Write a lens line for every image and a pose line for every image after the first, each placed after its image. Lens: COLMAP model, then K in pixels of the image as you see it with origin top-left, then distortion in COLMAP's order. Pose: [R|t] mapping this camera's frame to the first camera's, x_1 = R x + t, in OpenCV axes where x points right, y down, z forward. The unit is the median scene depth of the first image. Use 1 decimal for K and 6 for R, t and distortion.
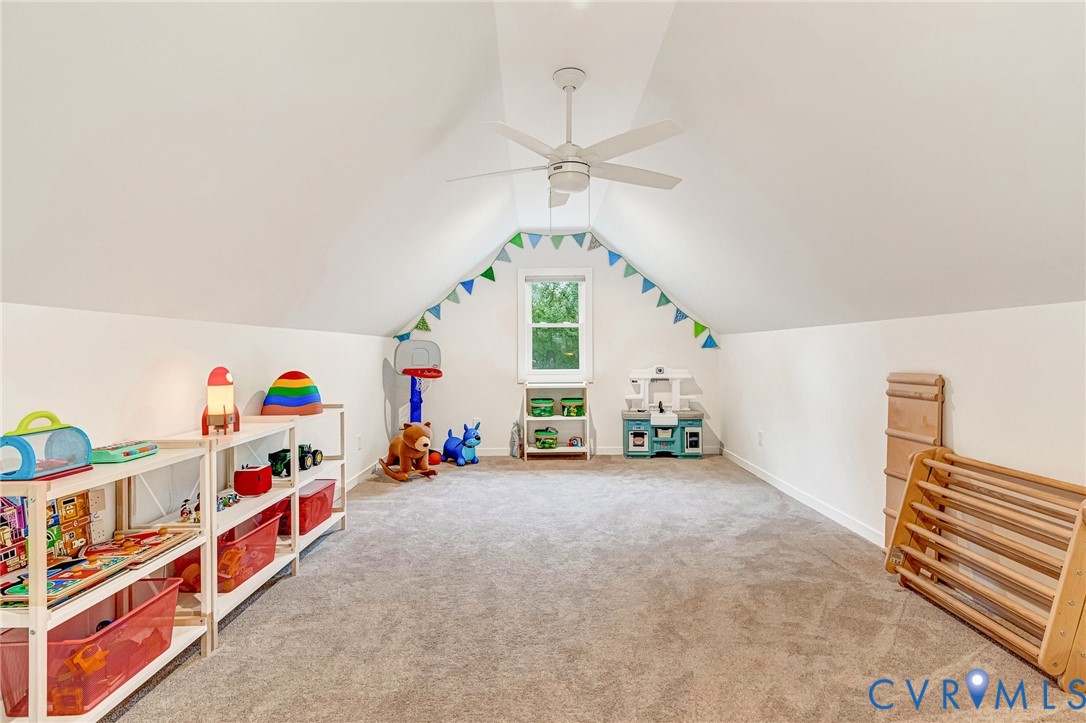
lens RADIAL K [[512.7, 0, 542.3], [0, 512.7, 352.5], [0, 0, 1]] dist [0.002184, 0.000282]
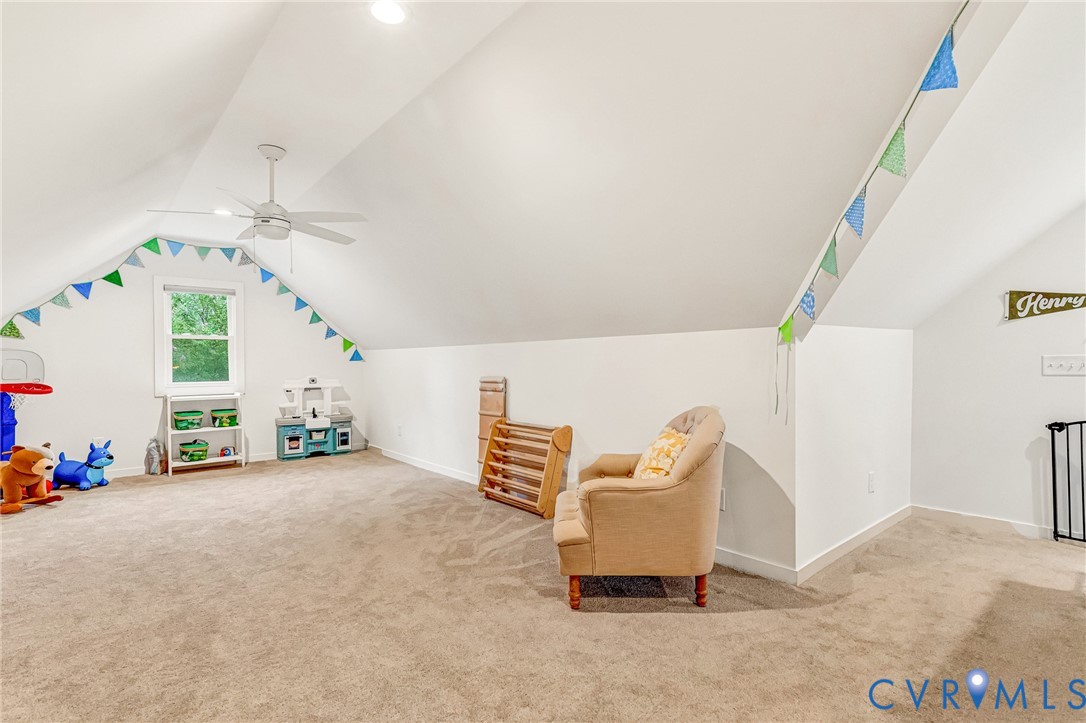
lens RADIAL K [[521.0, 0, 542.5], [0, 521.0, 364.2], [0, 0, 1]] dist [0.002837, 0.000192]
pose [[0.762478, 0.001492, 0.647013, -0.139914], [0.000121, 0.999997, -0.002449, 0.001915], [-0.647015, 0.001945, 0.762475, -0.221913]]
